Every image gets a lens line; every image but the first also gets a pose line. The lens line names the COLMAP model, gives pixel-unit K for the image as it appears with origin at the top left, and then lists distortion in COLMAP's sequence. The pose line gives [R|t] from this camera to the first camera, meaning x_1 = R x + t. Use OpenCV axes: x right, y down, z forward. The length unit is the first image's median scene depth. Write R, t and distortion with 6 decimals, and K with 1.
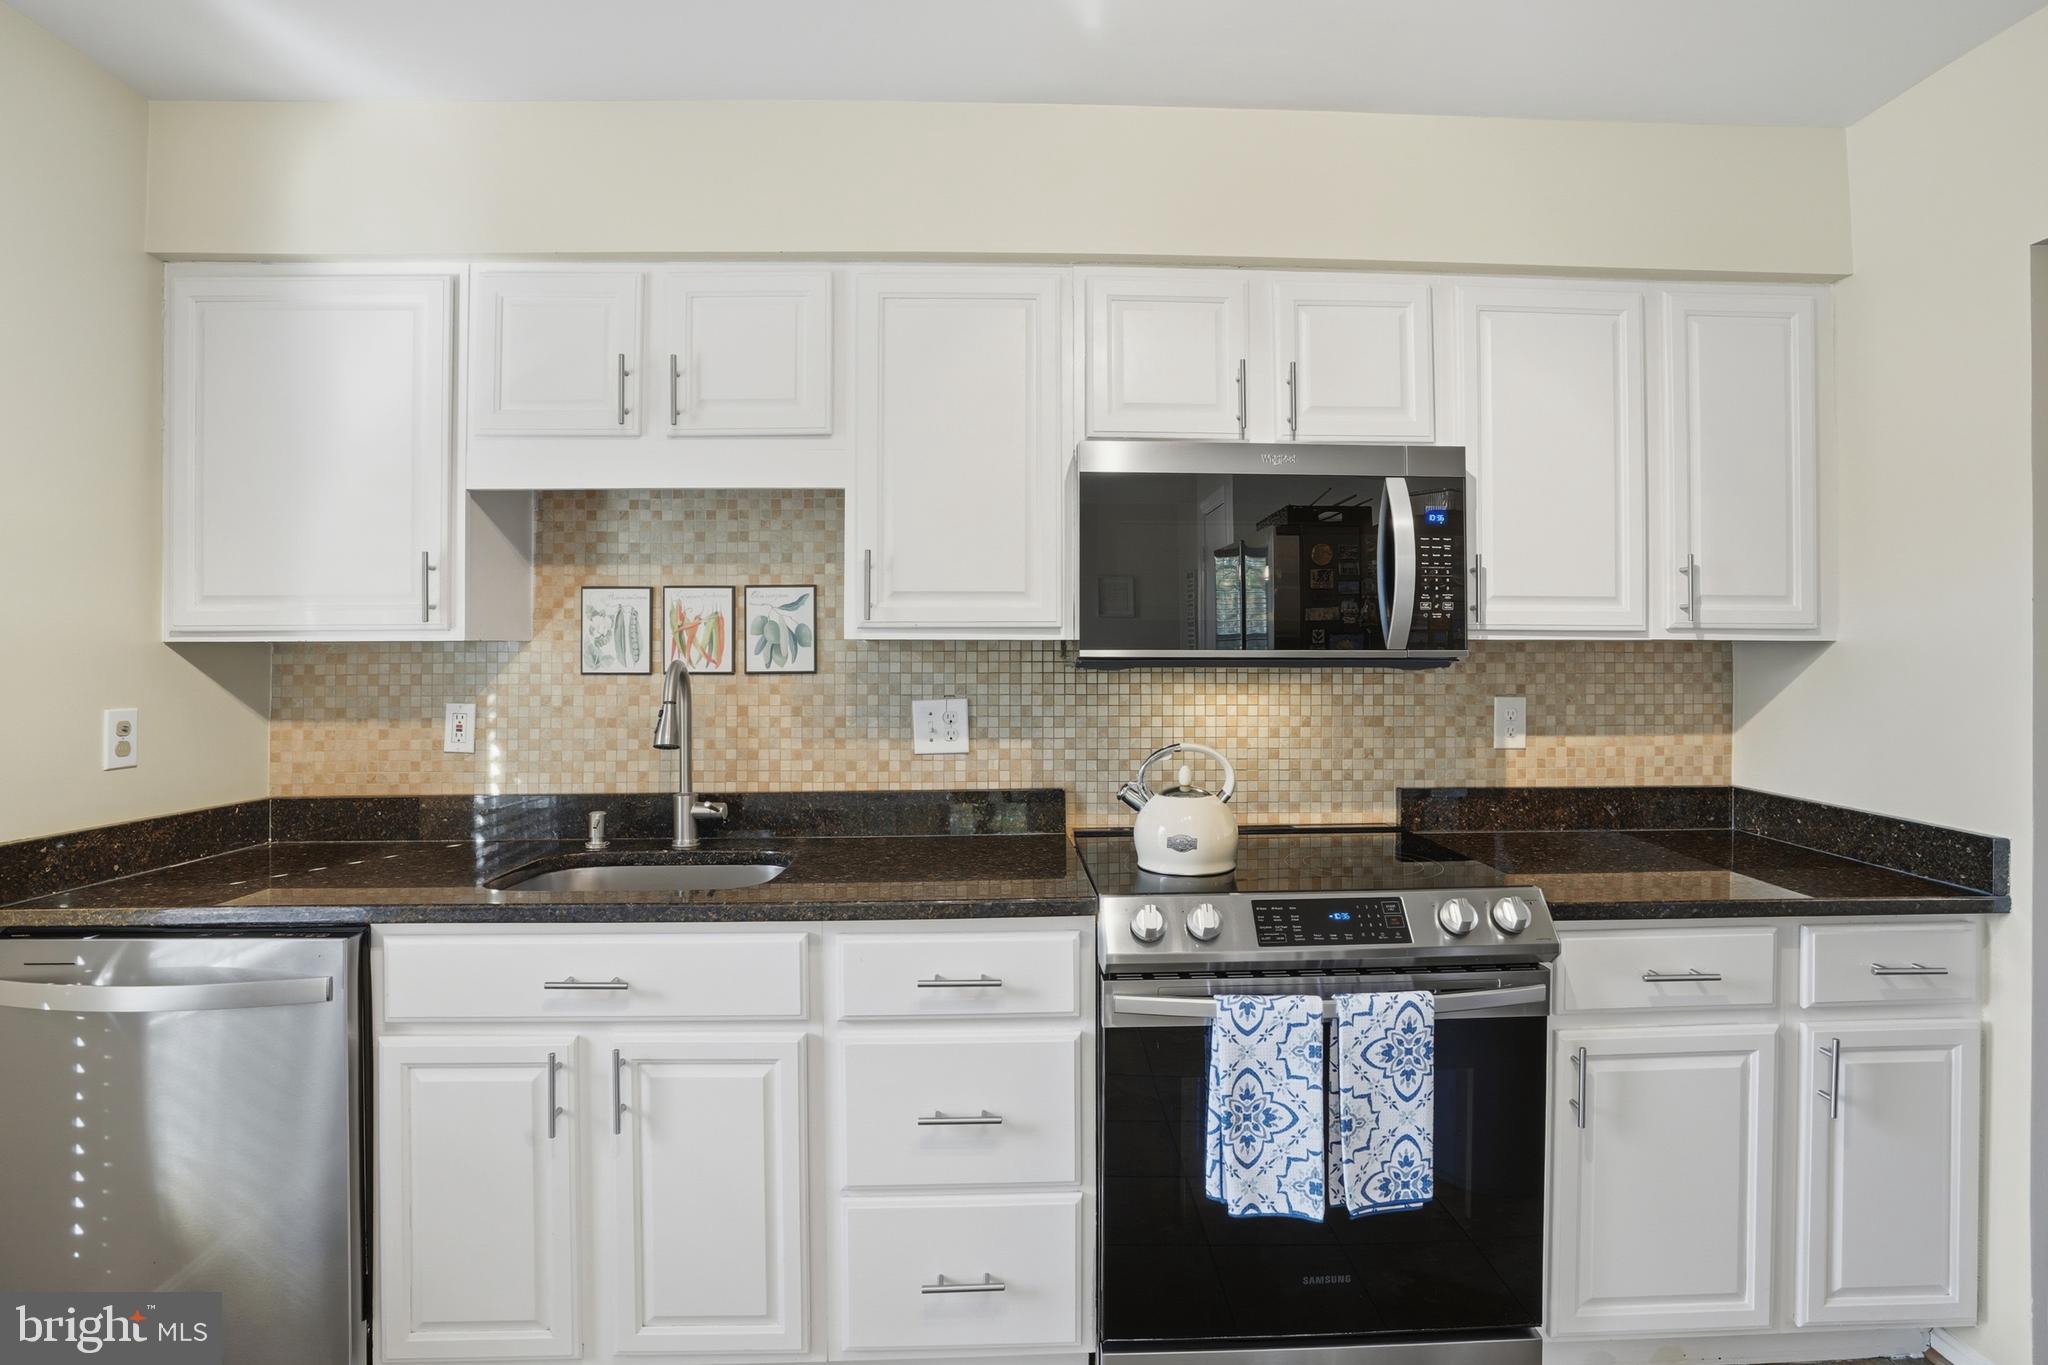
lens RADIAL K [[958.1, 0, 1050.8], [0, 958.1, 647.4], [0, 0, 1]] dist [-0.056593, 0.017249]
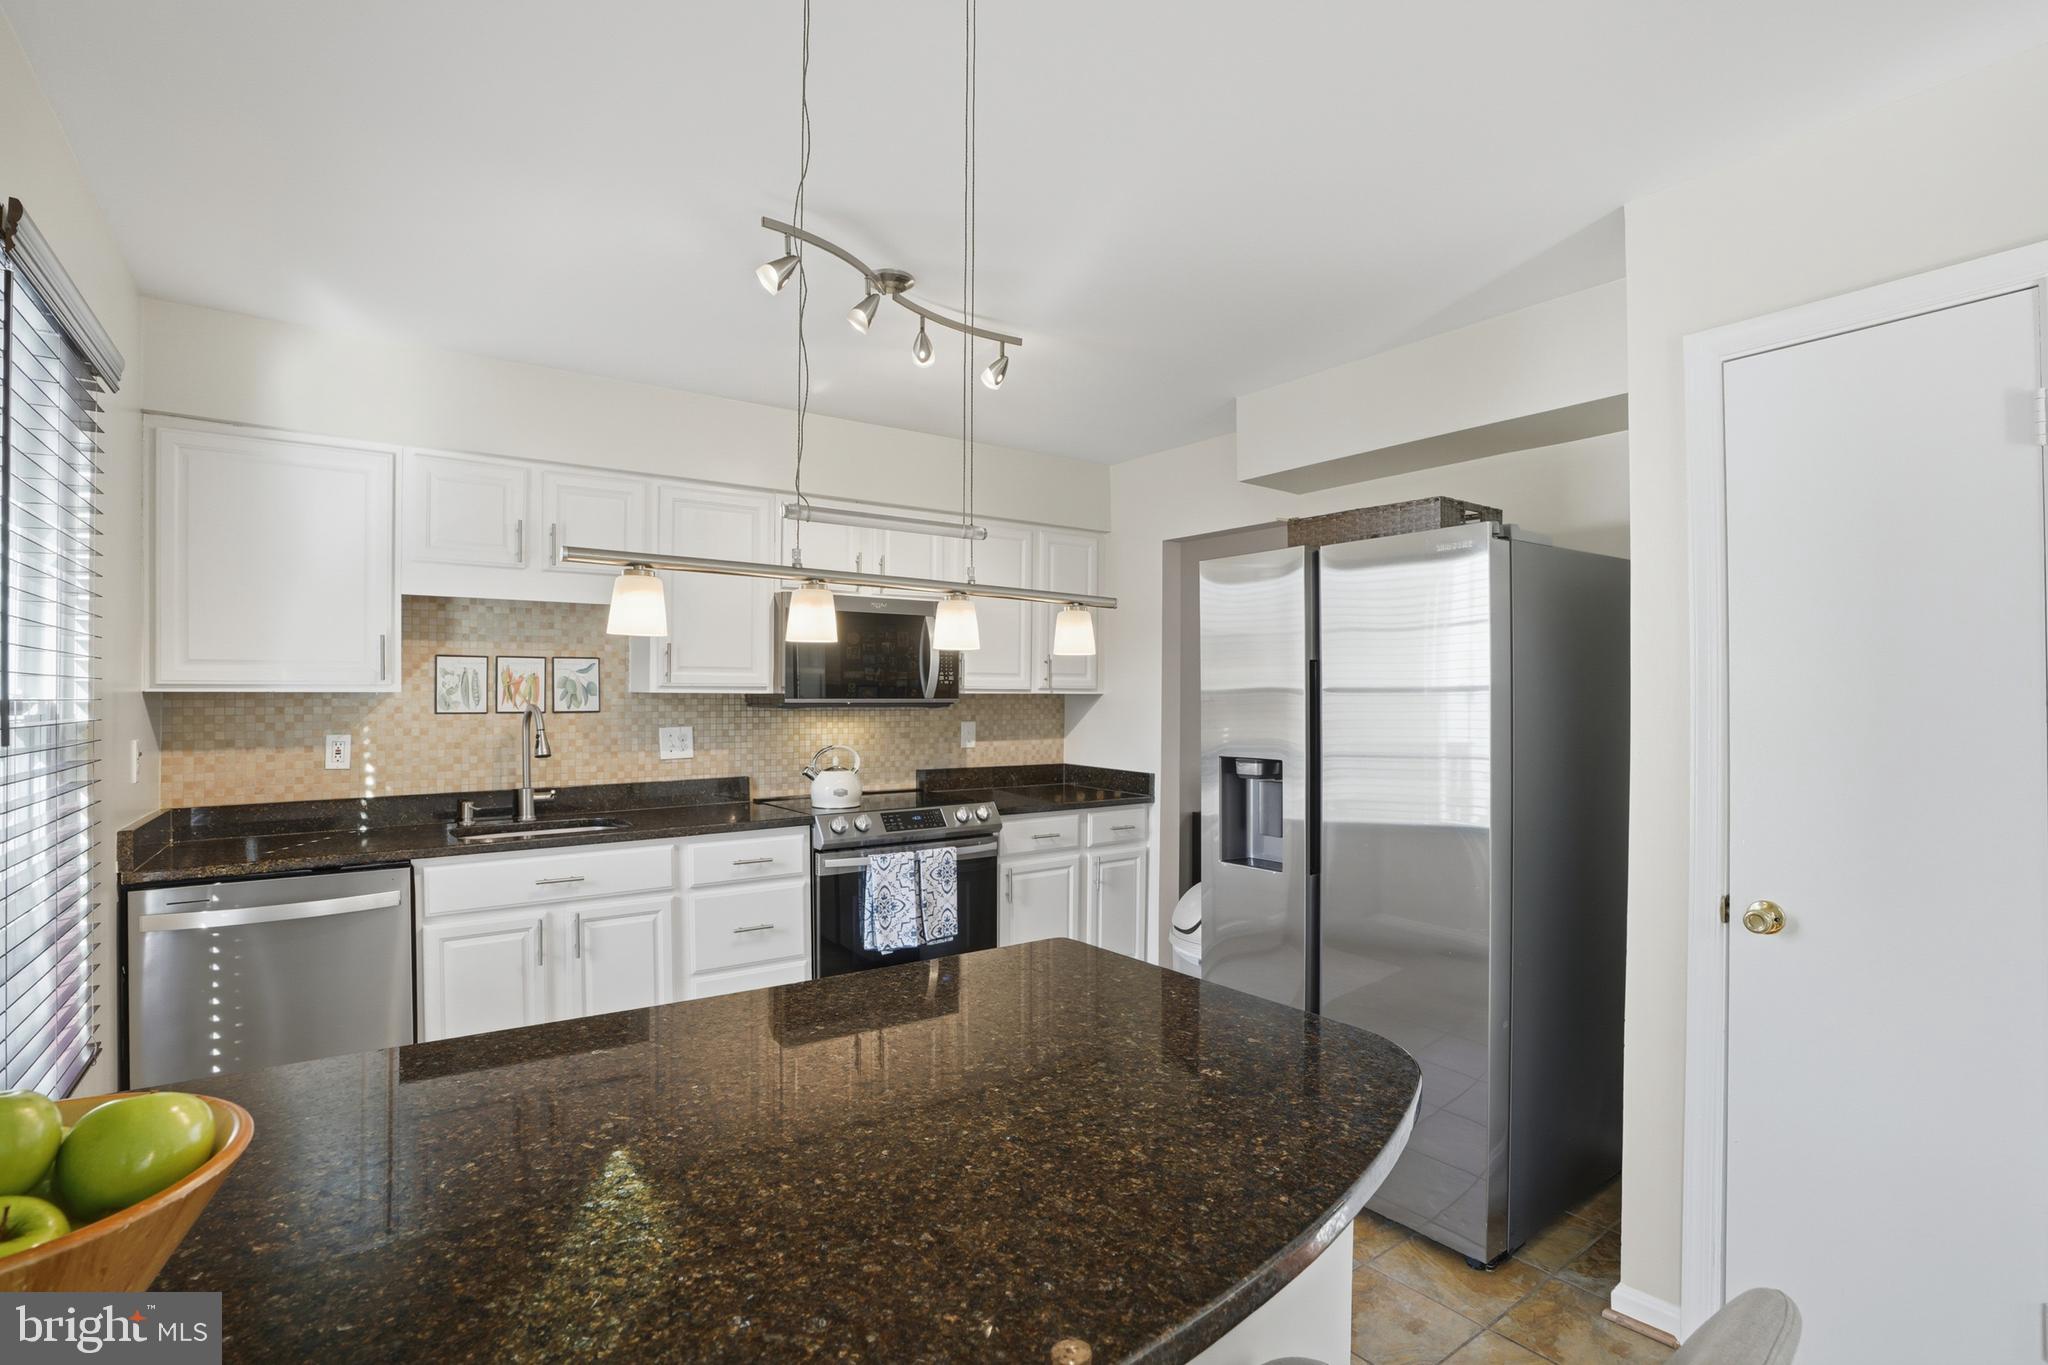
lens RADIAL K [[958.1, 0, 1026.6], [0, 958.1, 682.1], [0, 0, 1]] dist [-0.056593, 0.017249]
pose [[0.831559, 0.010023, 0.555346, -0.552521], [-0.007763, 0.999949, -0.006424, -0.019483], [-0.555382, 0.001031, 0.831594, -0.766266]]
